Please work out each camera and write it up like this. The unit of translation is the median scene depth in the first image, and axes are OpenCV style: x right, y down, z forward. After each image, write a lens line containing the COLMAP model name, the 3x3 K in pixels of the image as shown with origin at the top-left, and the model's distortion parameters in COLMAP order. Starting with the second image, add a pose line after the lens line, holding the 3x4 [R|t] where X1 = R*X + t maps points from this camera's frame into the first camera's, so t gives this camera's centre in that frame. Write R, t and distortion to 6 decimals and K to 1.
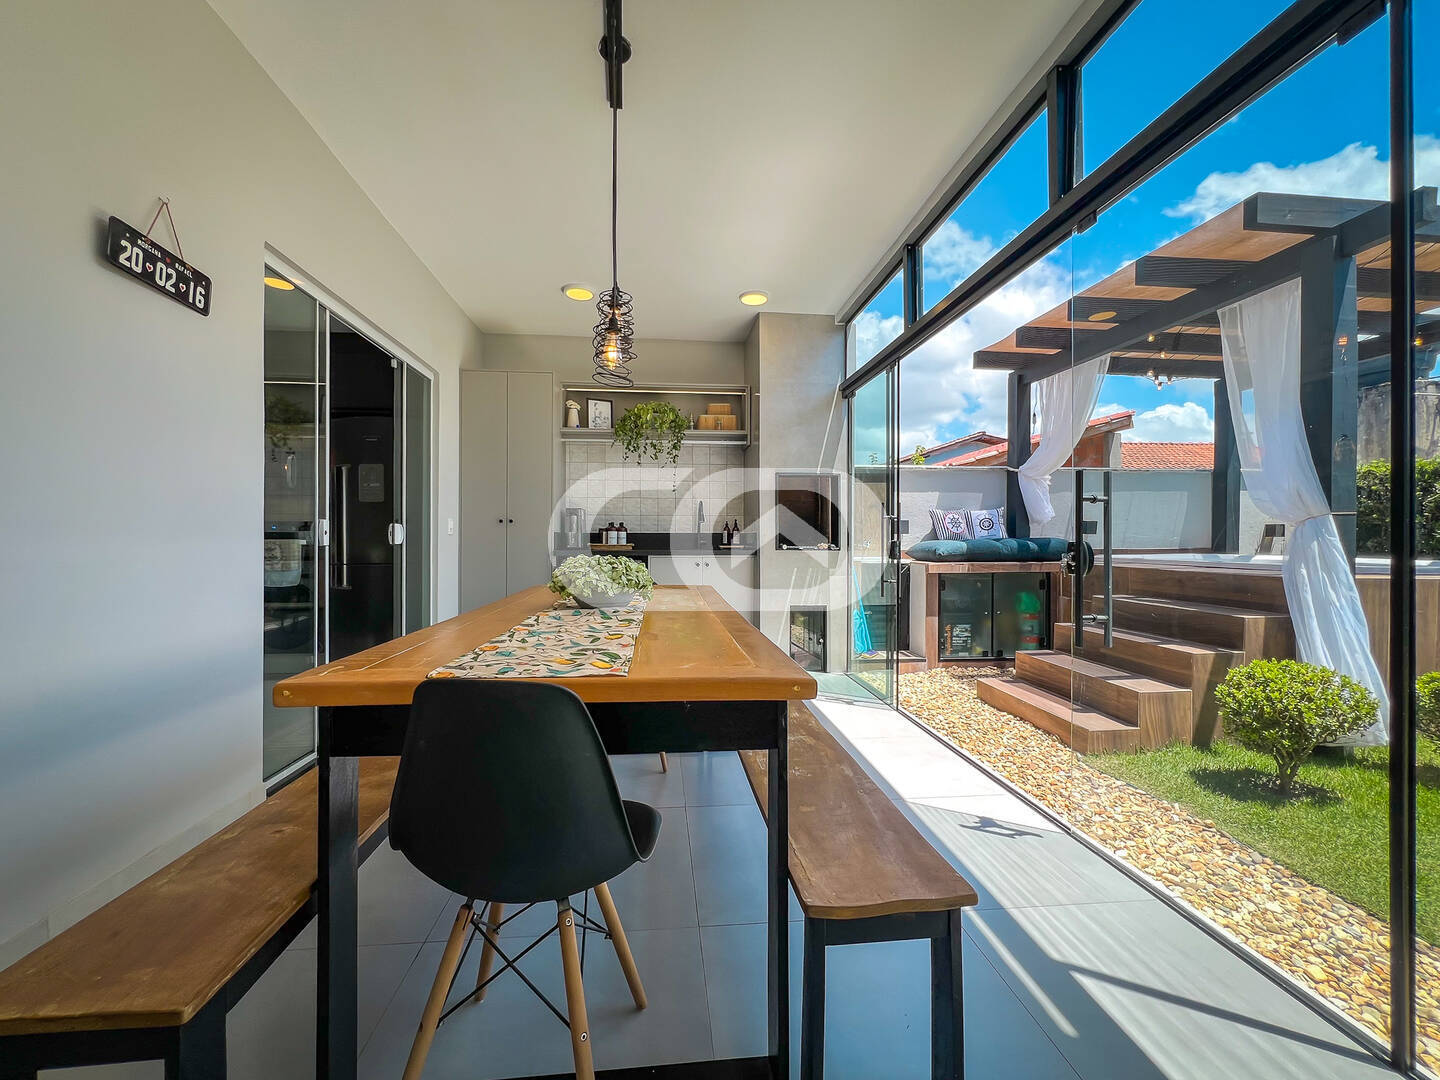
lens RADIAL K [[574.3, 0, 710.7], [0, 574.3, 536.1], [0, 0, 1]] dist [-0.000814, -0.000367]
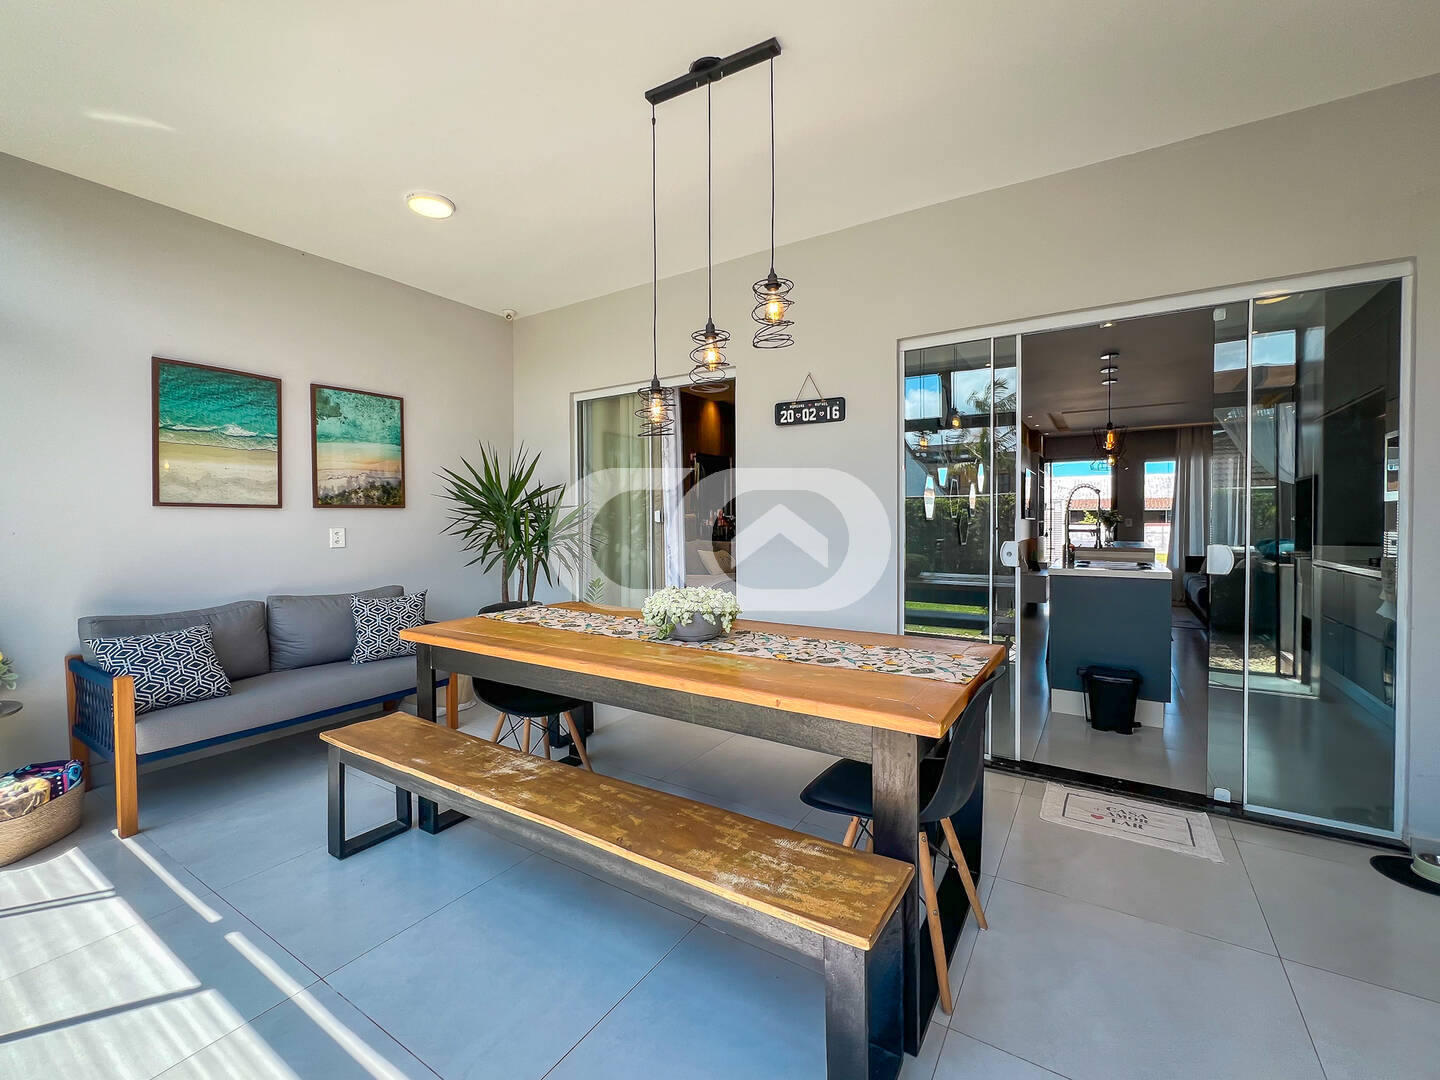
lens RADIAL K [[592.2, 0, 720.0], [0, 592.2, 540.0], [0, 0, 1]] dist [0.025218, 0.000115]
pose [[-0.620947, 0.007844, -0.783813, 0.508814], [-0.012368, 0.999727, 0.019802, -0.053902], [0.783755, 0.021990, -0.620681, 1.353797]]
